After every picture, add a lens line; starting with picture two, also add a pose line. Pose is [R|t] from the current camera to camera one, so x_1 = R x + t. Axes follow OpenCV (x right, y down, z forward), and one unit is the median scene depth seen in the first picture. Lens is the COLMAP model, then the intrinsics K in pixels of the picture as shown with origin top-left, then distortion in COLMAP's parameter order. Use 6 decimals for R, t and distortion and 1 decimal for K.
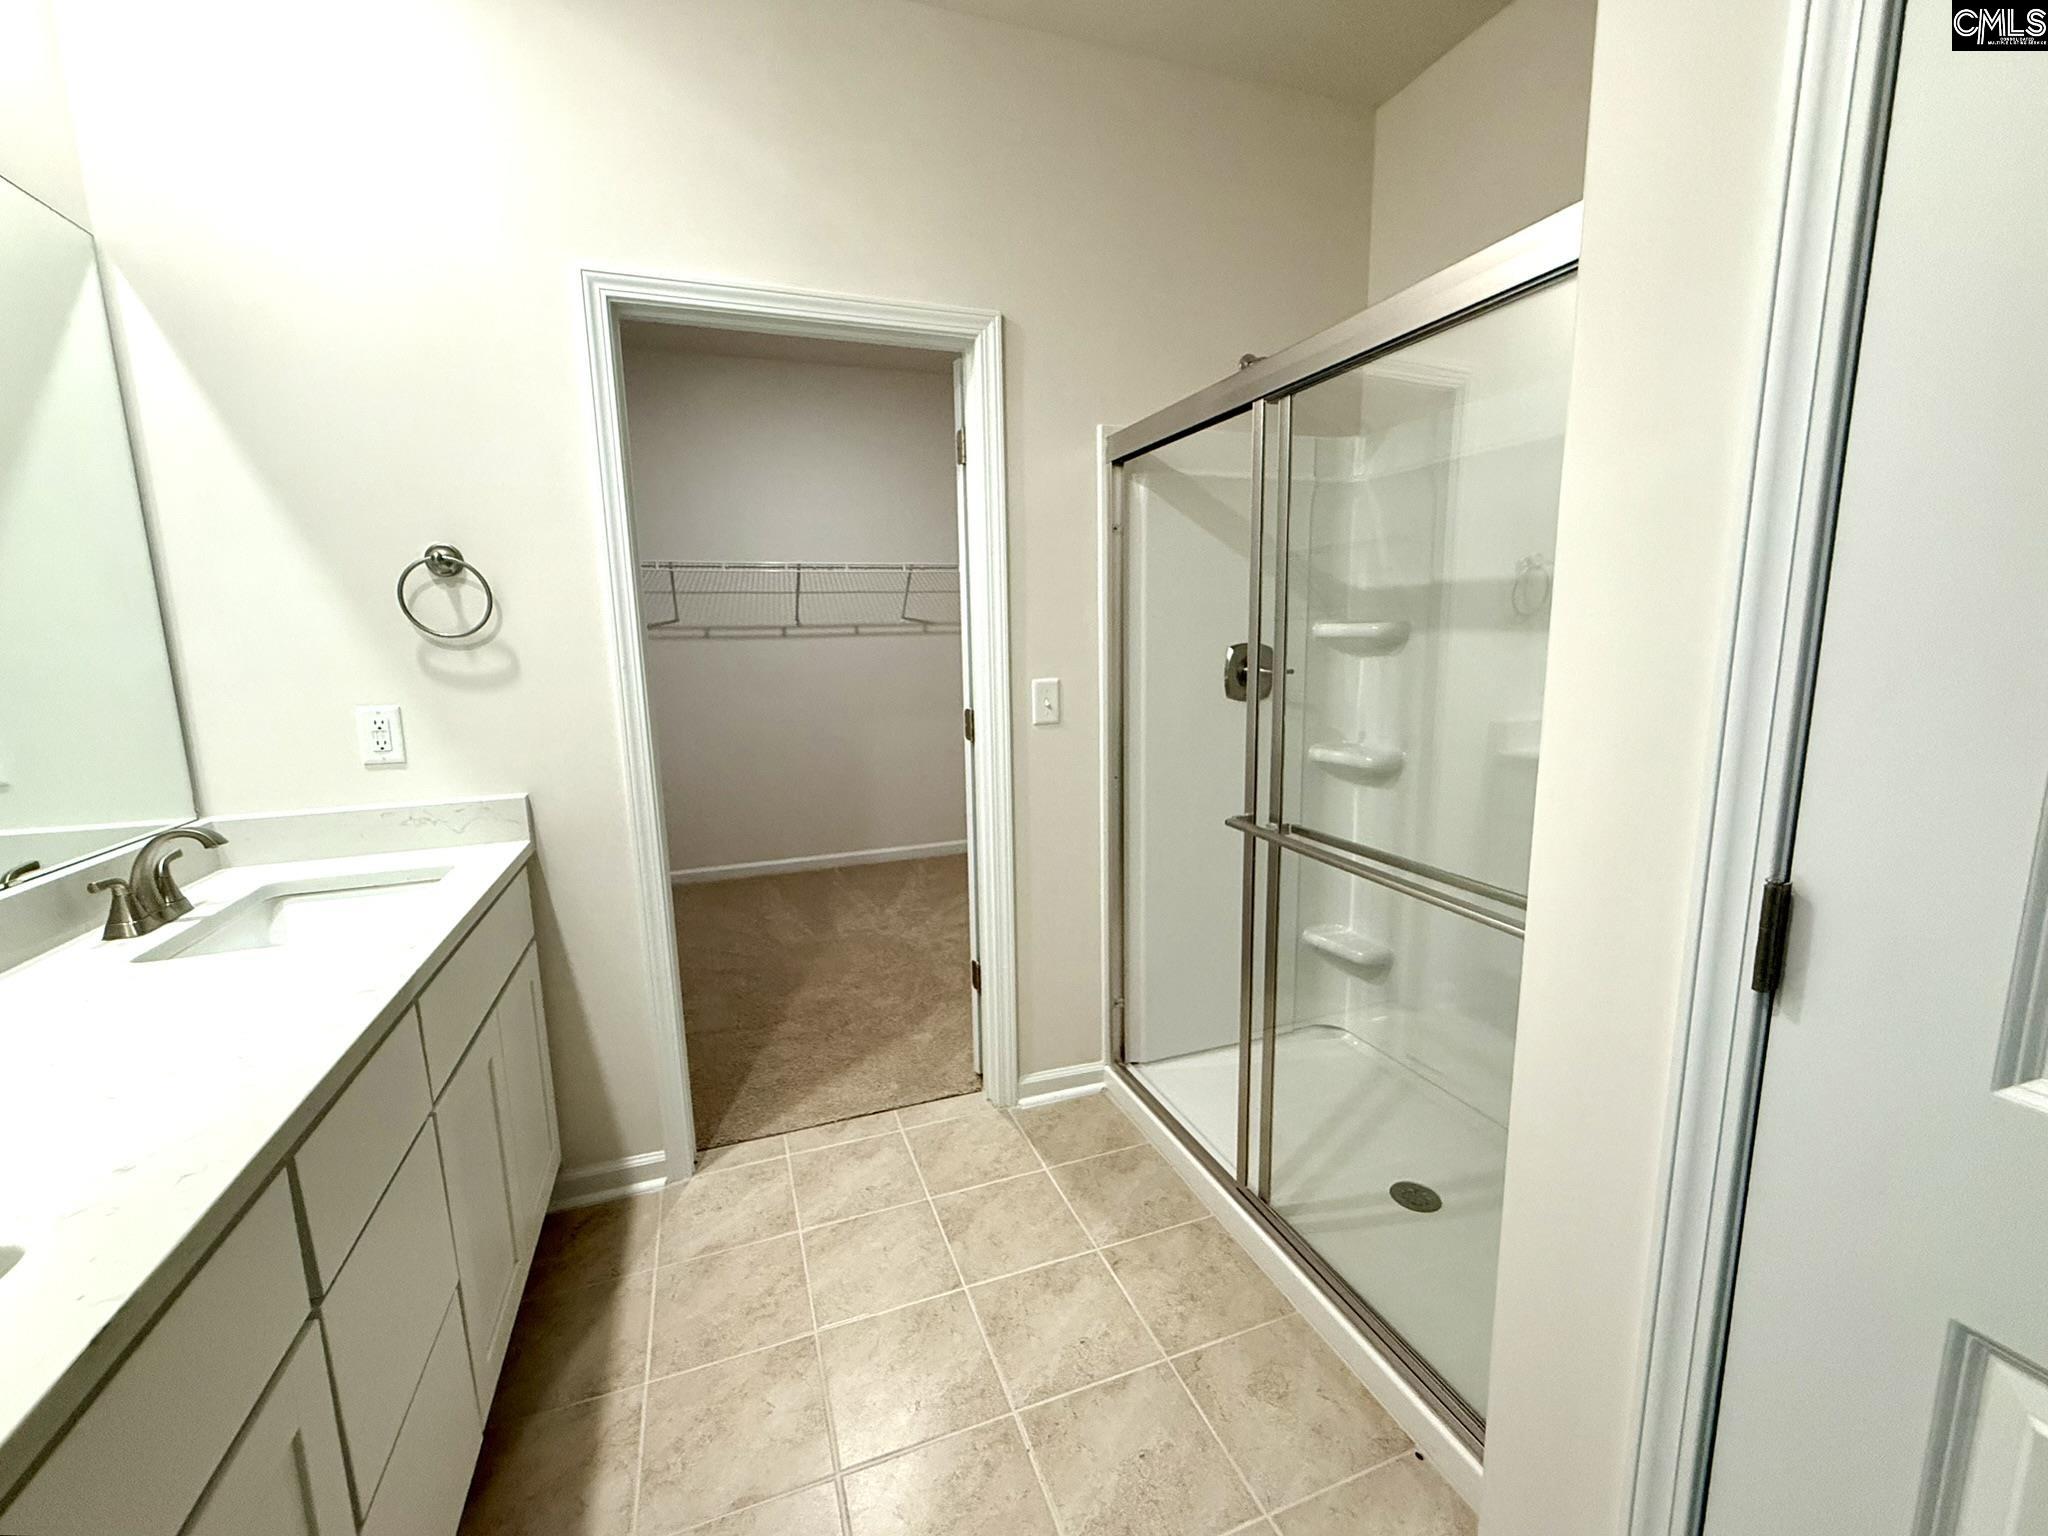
lens RADIAL K [[820.6, 0, 1016.8], [0, 820.6, 786.7], [0, 0, 1]] dist [0.002614, -0.000694]
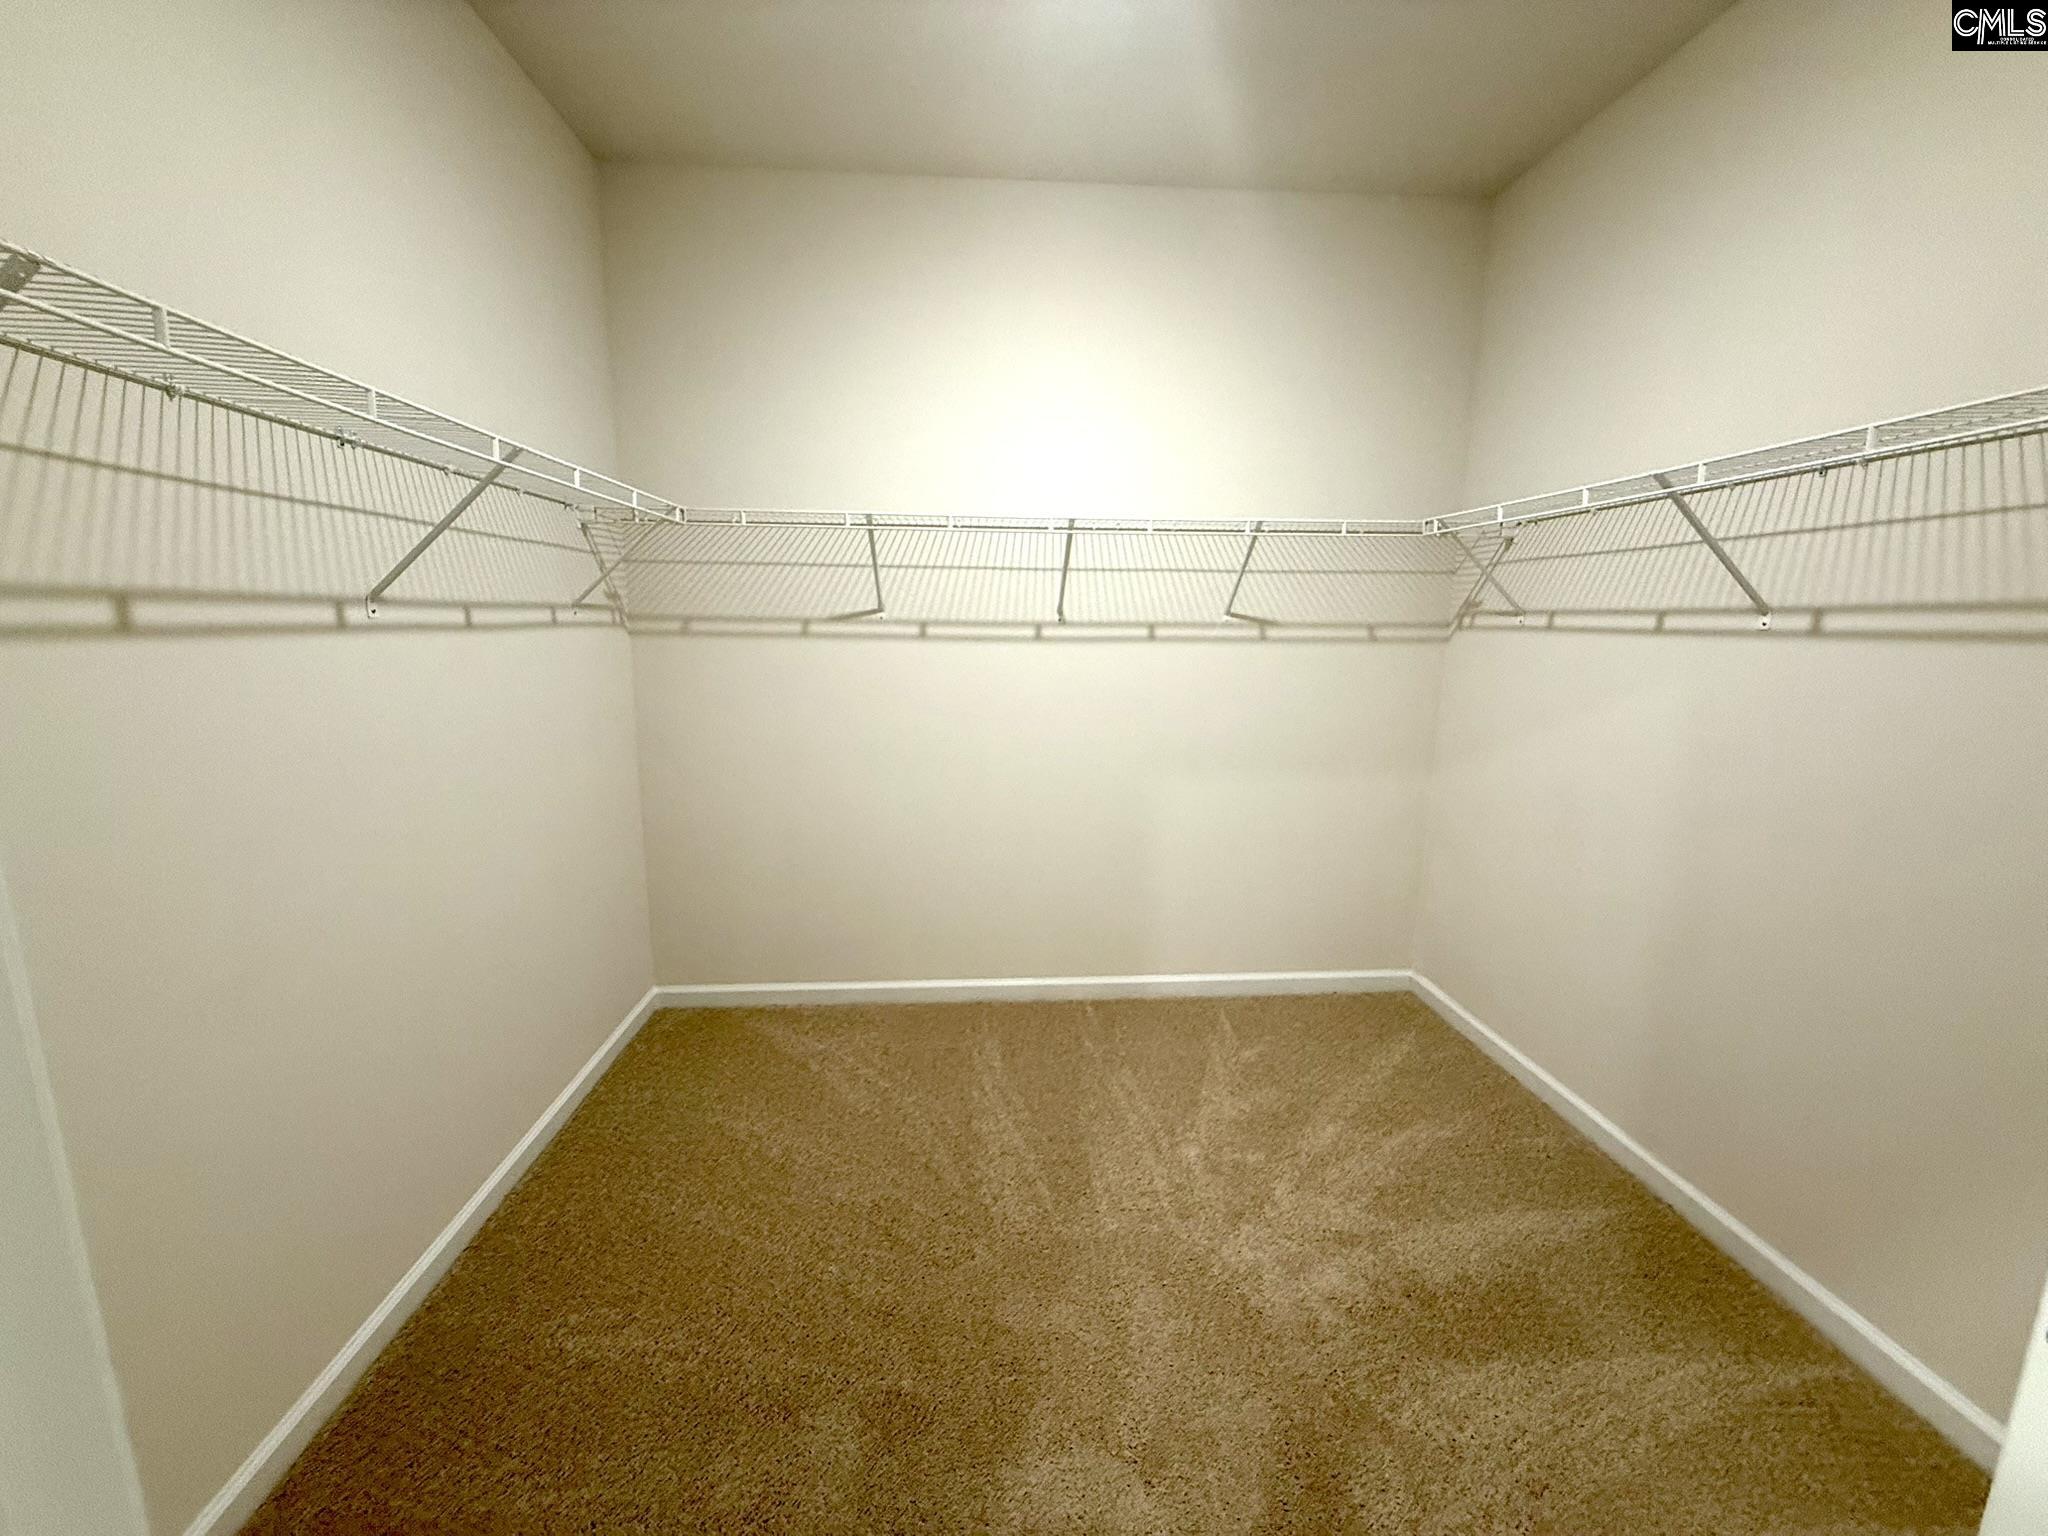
lens RADIAL K [[820.6, 0, 1029.5], [0, 820.6, 774.1], [0, 0, 1]] dist [0.002614, -0.000694]
pose [[0.961414, 0.071112, -0.265754, -0.112686], [-0.076135, 0.997060, -0.008633, -0.072282], [0.264359, 0.028533, 0.964002, 0.386208]]
